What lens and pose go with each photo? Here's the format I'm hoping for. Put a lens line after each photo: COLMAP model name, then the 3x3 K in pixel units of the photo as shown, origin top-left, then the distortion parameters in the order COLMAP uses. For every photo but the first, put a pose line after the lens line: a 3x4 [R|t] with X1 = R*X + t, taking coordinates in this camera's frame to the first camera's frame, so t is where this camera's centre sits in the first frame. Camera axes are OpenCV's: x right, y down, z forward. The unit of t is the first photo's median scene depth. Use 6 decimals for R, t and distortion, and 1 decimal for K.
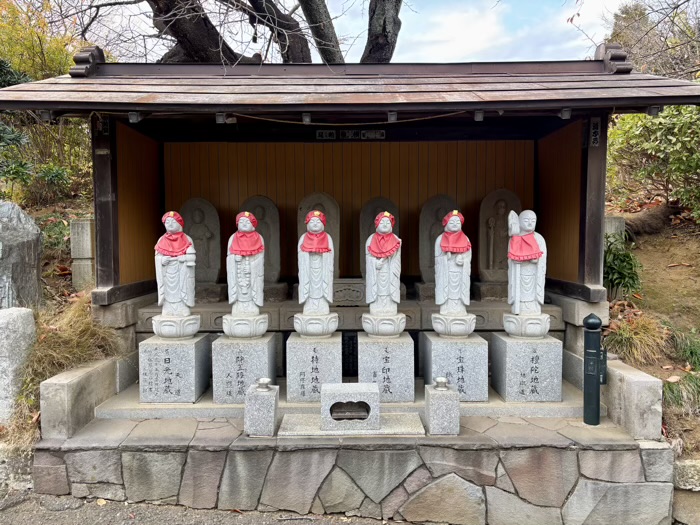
lens RADIAL K [[526.6, 0, 347.6], [0, 526.6, 262.6], [0, 0, 1]] dist [0.051588, -0.050011]
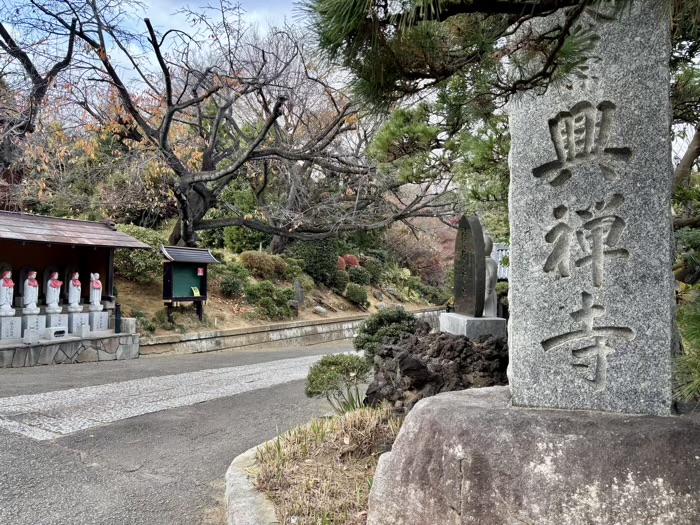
lens RADIAL K [[511.1, 0, 346.3], [0, 511.1, 264.8], [0, 0, 1]] dist [-0.015244, -0.004662]
pose [[0.430322, 0.038628, 0.901849, -1.972031], [0.038543, 0.997386, -0.061112, 0.108872], [-0.901852, 0.061058, 0.427708, -1.865871]]
